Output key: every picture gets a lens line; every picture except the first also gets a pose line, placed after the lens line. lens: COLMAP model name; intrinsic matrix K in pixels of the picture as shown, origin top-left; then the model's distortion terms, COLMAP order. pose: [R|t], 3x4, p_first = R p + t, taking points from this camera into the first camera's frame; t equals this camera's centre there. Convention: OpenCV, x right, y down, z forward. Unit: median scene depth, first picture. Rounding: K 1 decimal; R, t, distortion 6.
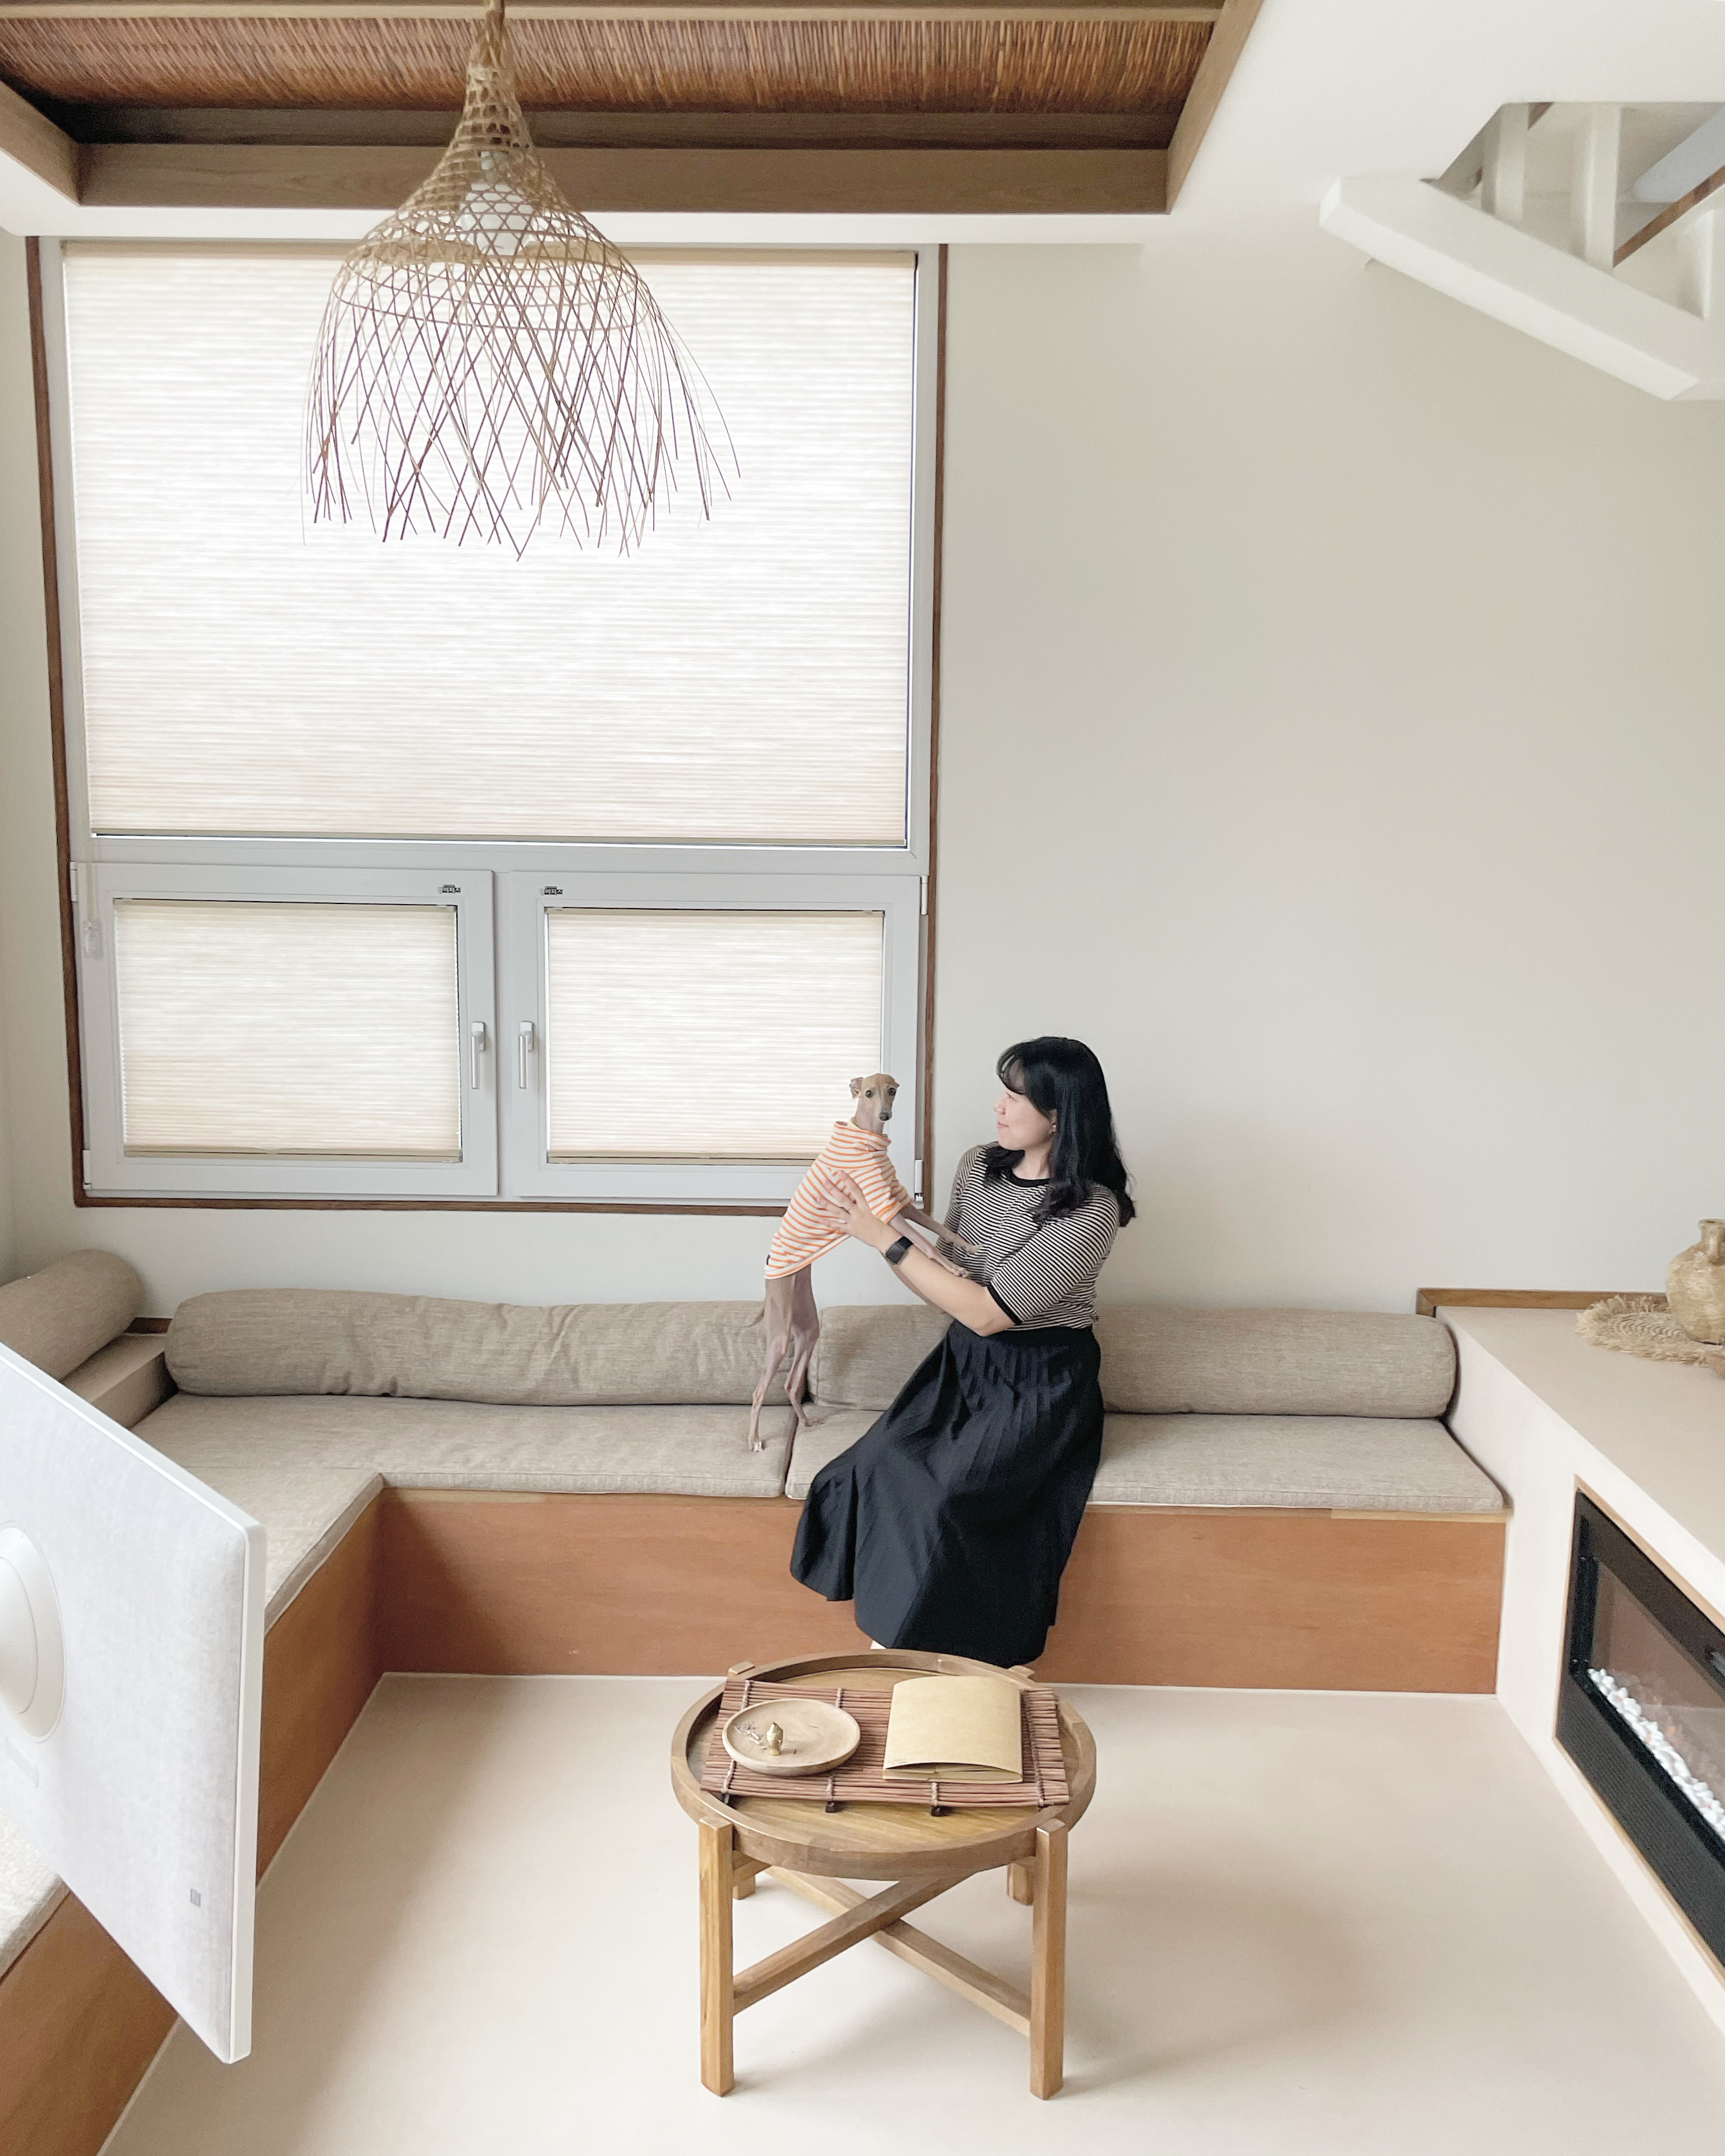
lens RADIAL K [[1841.6, 0, 854.3], [0, 1841.6, 1056.2], [0, 0, 1]] dist [0.054237, -0.004947]
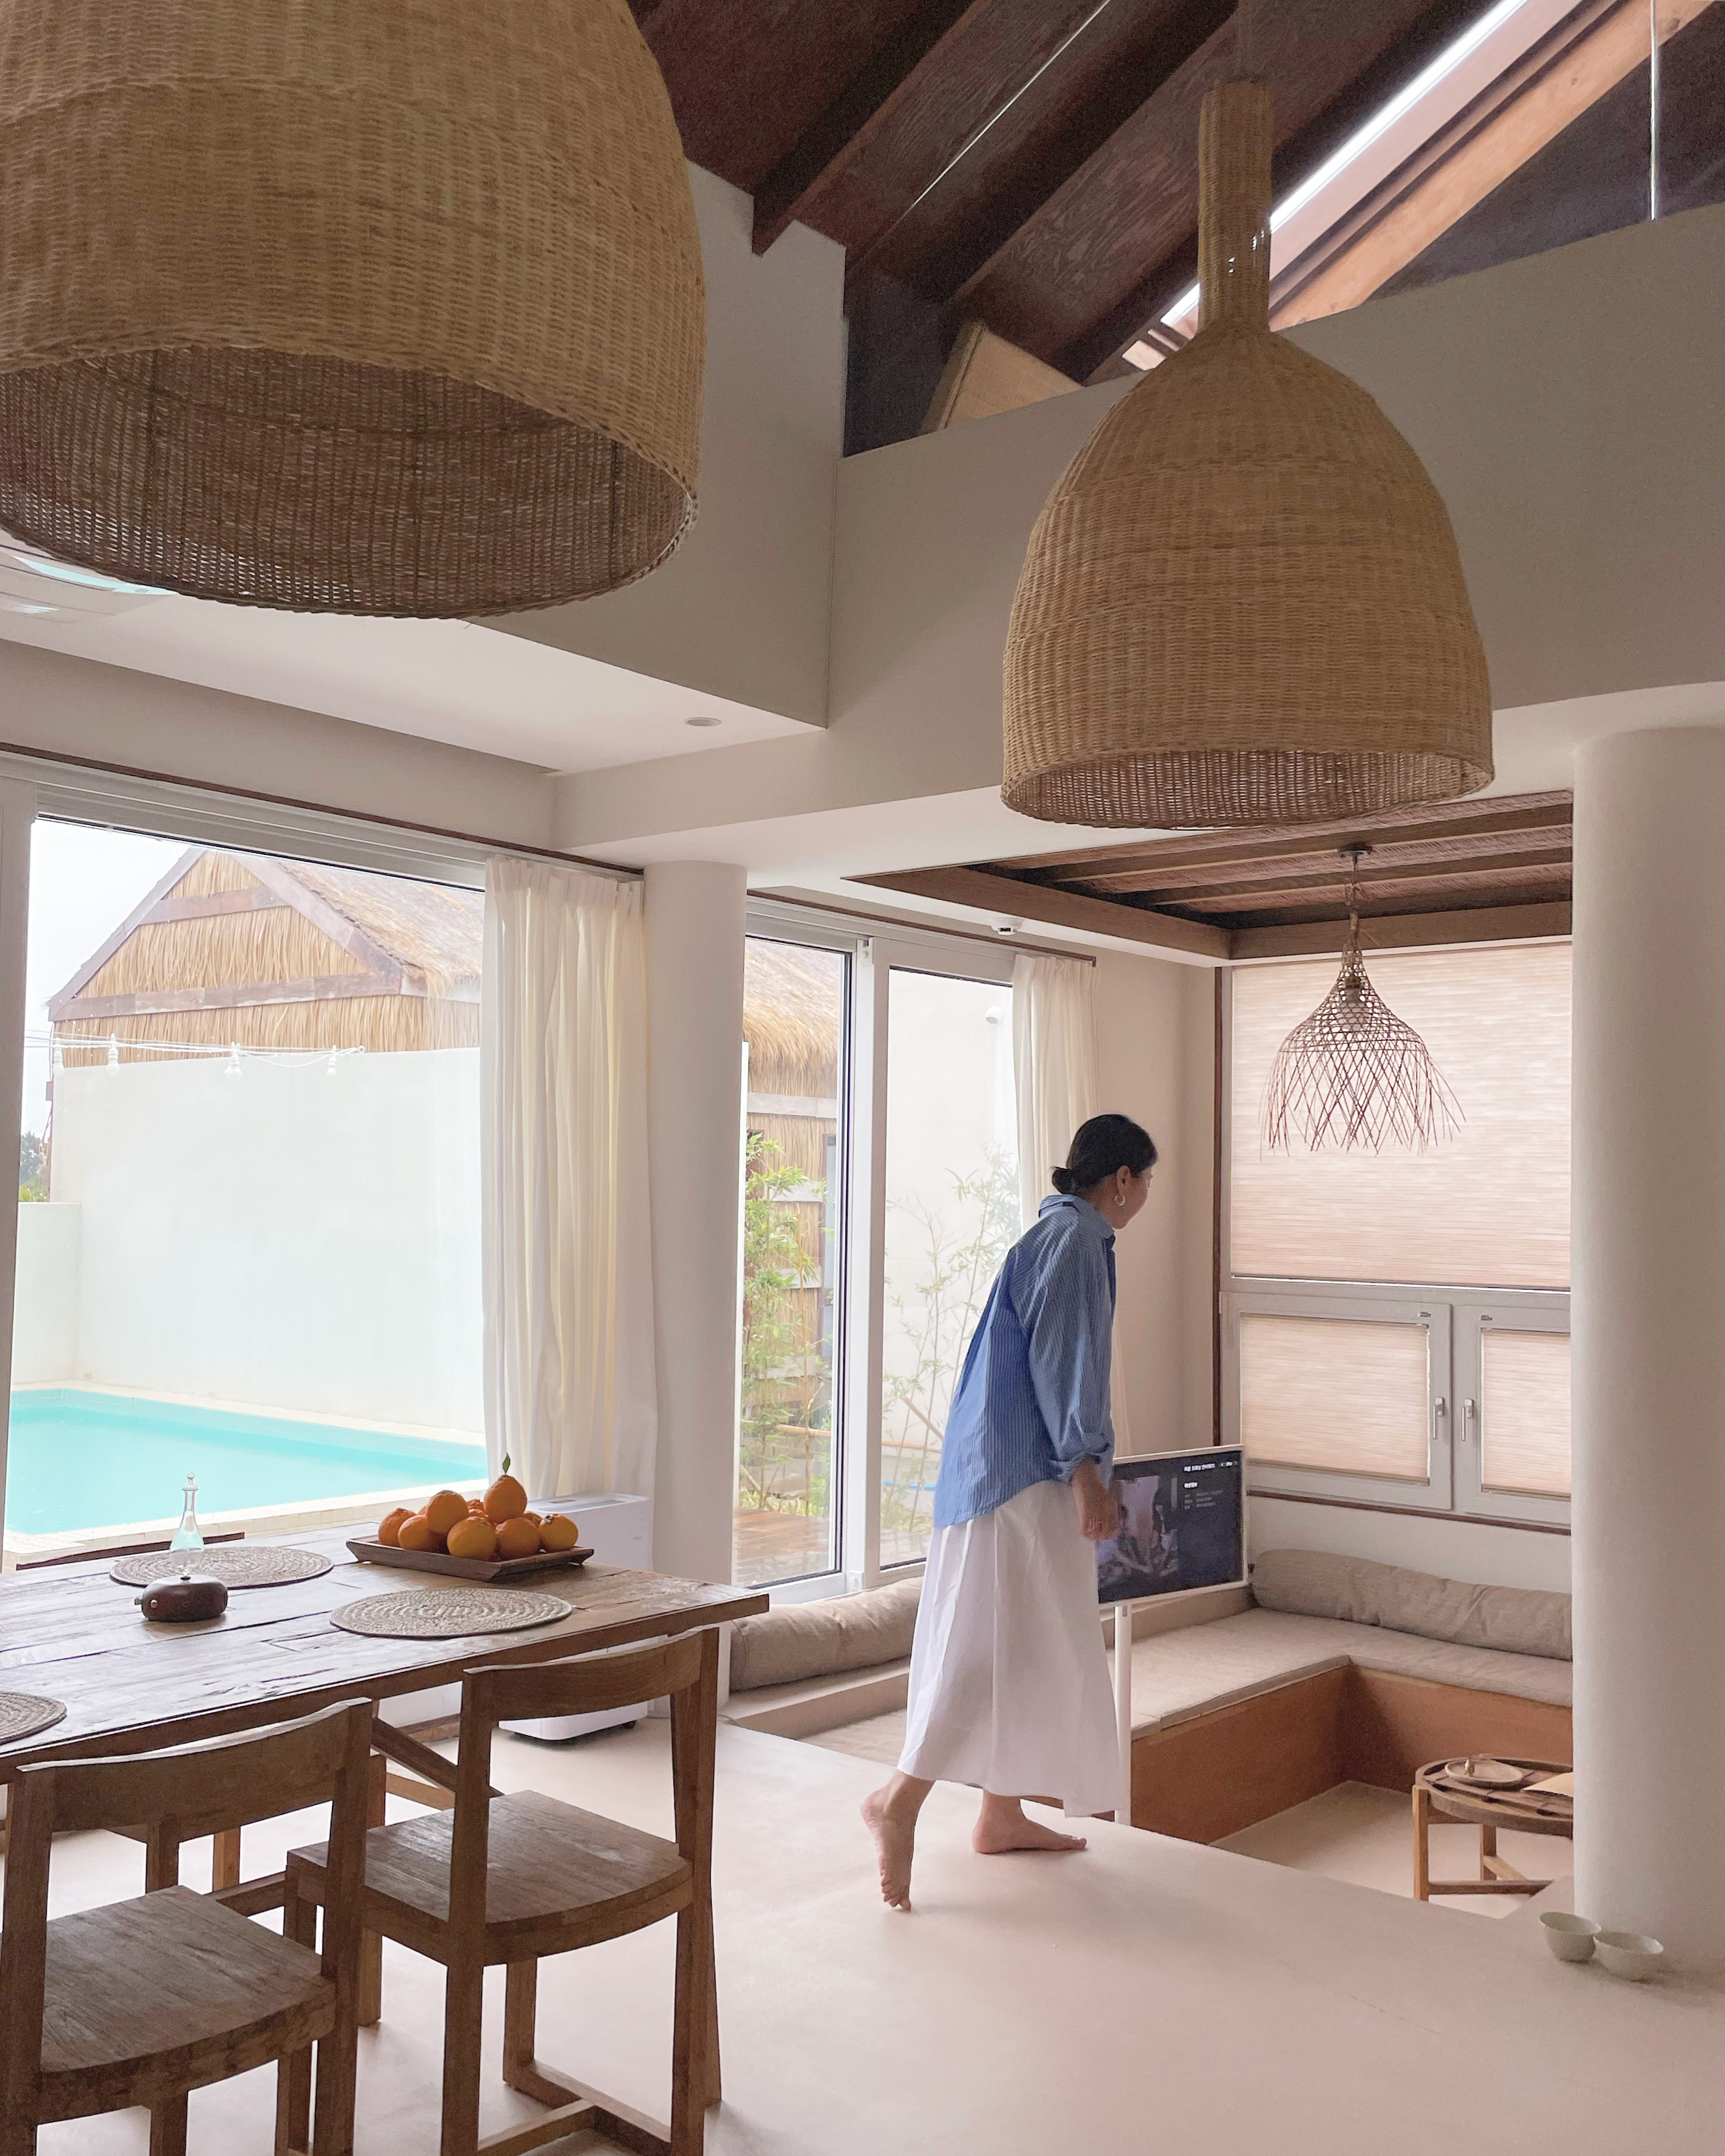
lens RADIAL K [[2031.8, 0, 859.5], [0, 2031.8, 1120.5], [0, 0, 1]] dist [0.069121, -0.027267]
pose [[0.785462, -0.021756, -0.618528, 0.518825], [-0.089569, 0.984865, -0.148385, 0.054615], [0.612395, 0.171951, 0.771625, -0.745511]]
